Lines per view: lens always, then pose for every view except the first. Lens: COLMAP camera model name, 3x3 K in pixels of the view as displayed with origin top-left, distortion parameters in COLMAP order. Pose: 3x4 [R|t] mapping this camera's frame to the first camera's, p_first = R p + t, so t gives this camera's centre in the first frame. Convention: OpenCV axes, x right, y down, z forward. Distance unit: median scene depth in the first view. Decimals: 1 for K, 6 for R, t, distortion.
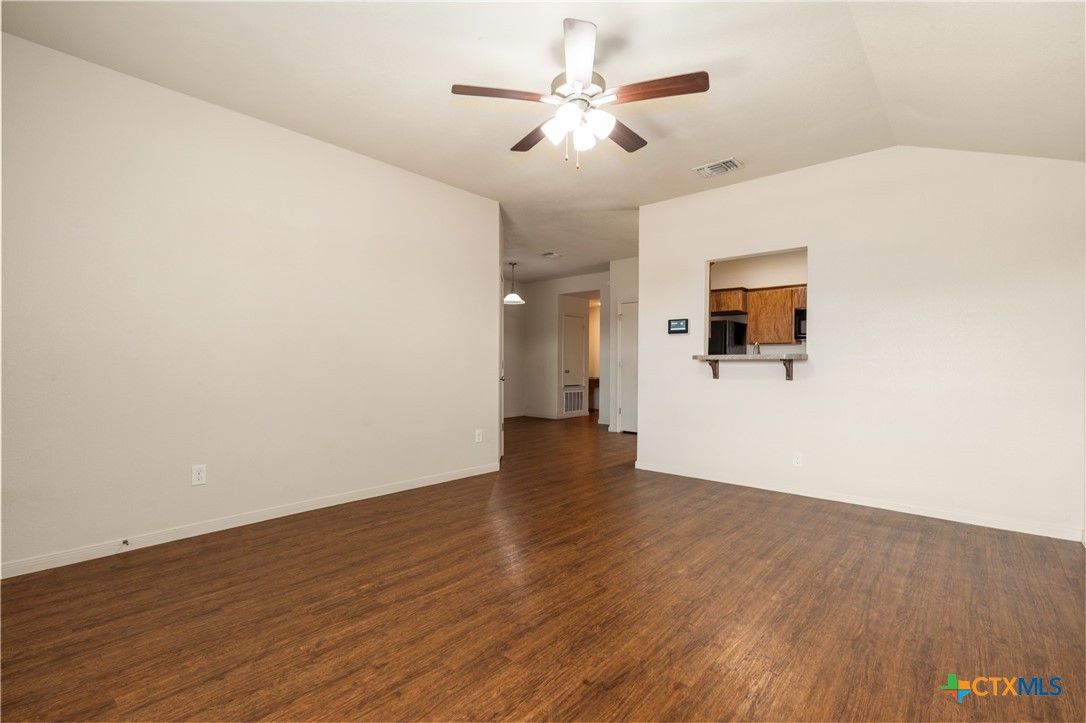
lens RADIAL K [[499.0, 0, 543.0], [0, 499.0, 361.5], [0, 0, 1]] dist [-0.001048, 0.000085]
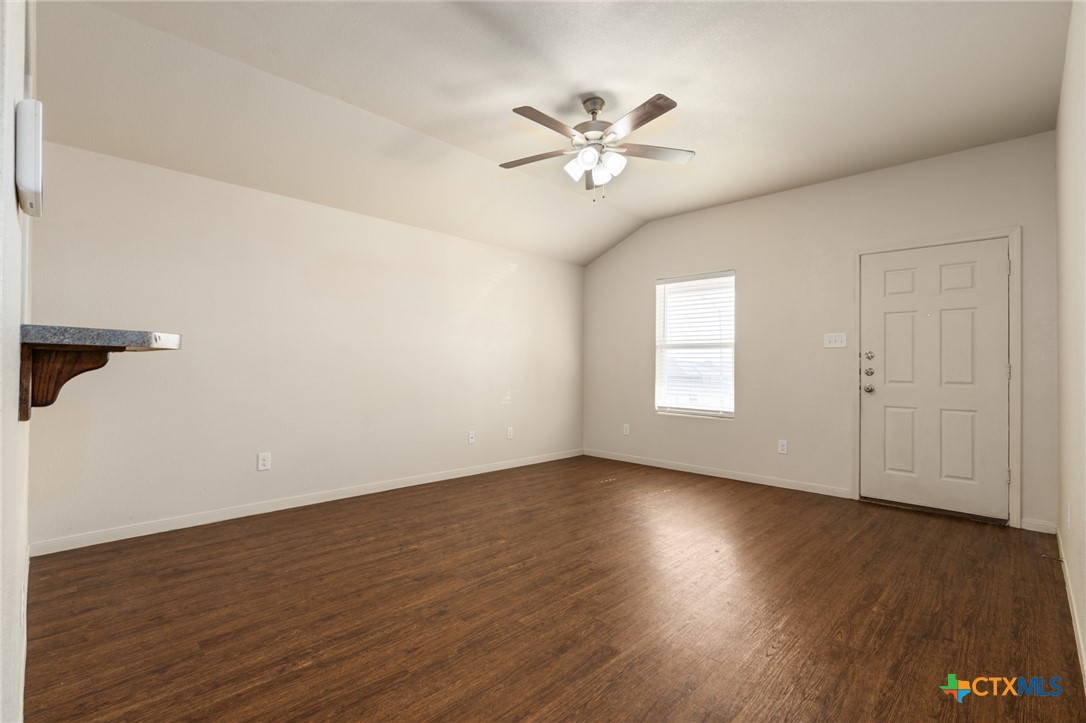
lens RADIAL K [[499.0, 0, 543.0], [0, 499.0, 361.5], [0, 0, 1]] dist [-0.001048, 0.000085]
pose [[-0.998776, -0.013885, 0.047480, 0.121227], [-0.014698, 0.999750, -0.016823, 0.010201], [-0.047235, -0.017500, -0.998731, 2.033083]]
